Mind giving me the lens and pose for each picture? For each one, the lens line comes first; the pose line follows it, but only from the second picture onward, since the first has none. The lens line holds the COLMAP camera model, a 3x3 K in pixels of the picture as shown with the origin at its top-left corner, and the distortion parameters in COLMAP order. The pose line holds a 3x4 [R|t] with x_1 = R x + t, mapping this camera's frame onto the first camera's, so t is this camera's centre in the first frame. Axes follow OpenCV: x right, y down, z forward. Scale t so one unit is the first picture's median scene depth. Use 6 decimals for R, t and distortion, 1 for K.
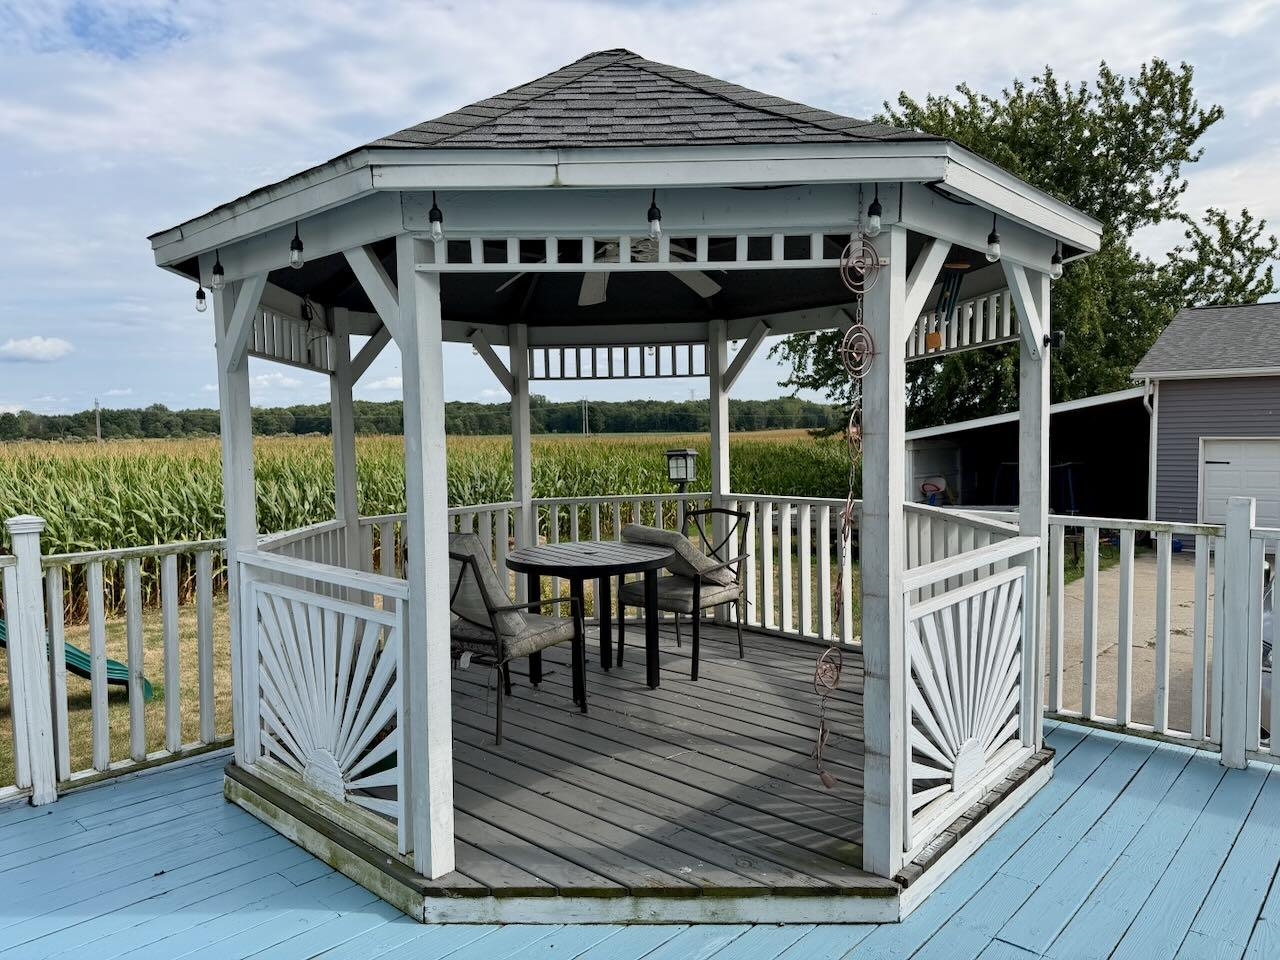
lens RADIAL K [[881.8, 0, 640.0], [0, 881.8, 480.0], [0, 0, 1]] dist [0.242206, -0.000212]
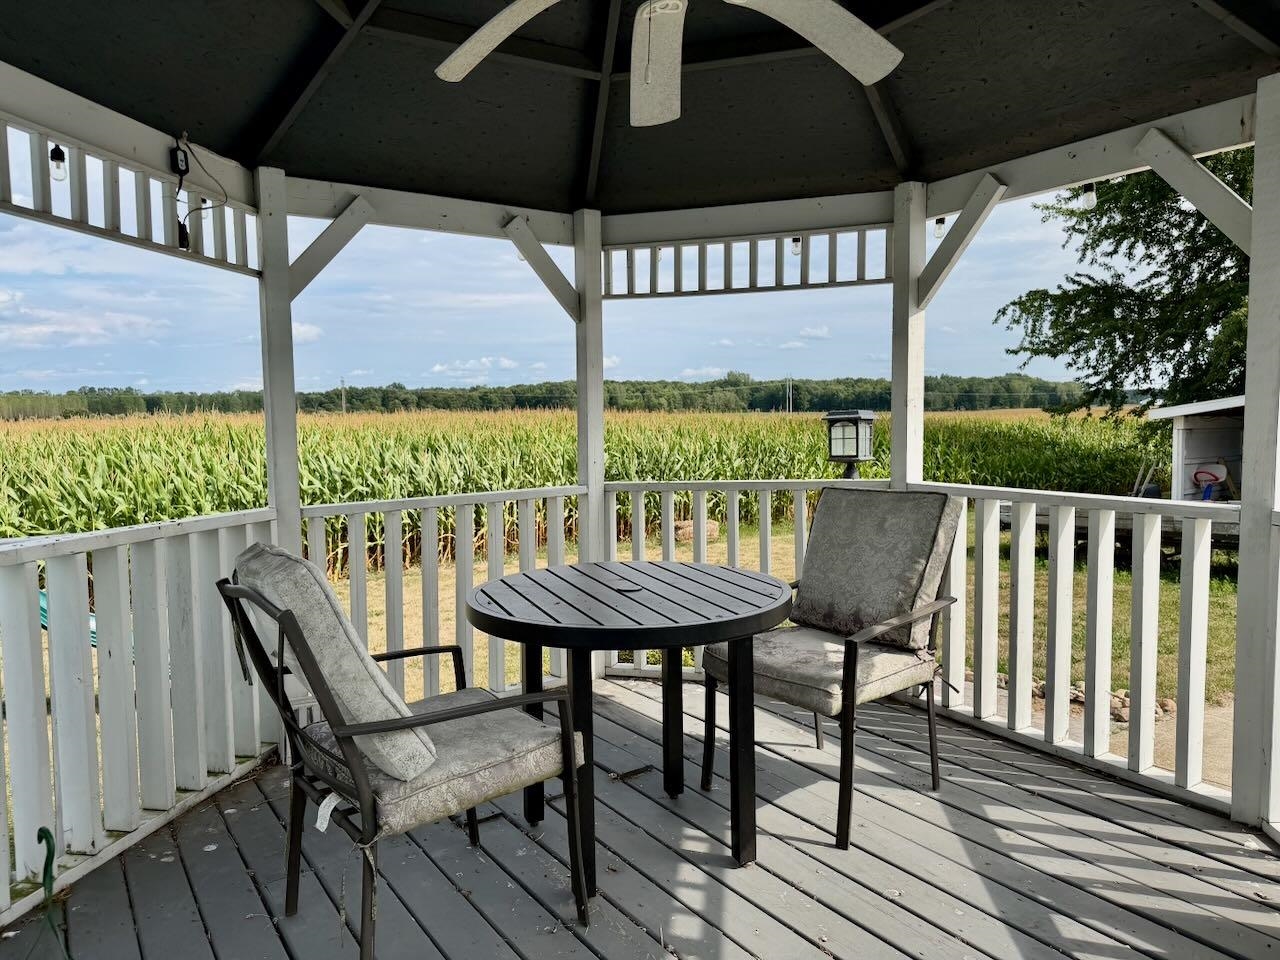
lens RADIAL K [[894.1, 0, 640.0], [0, 894.1, 480.0], [0, 0, 1]] dist [0.098336, -0.135259]
pose [[0.974524, 0.024735, -0.222915, 0.044819], [-0.019571, 0.999487, 0.025345, 0.002262], [0.223428, -0.020337, 0.974508, 0.325735]]
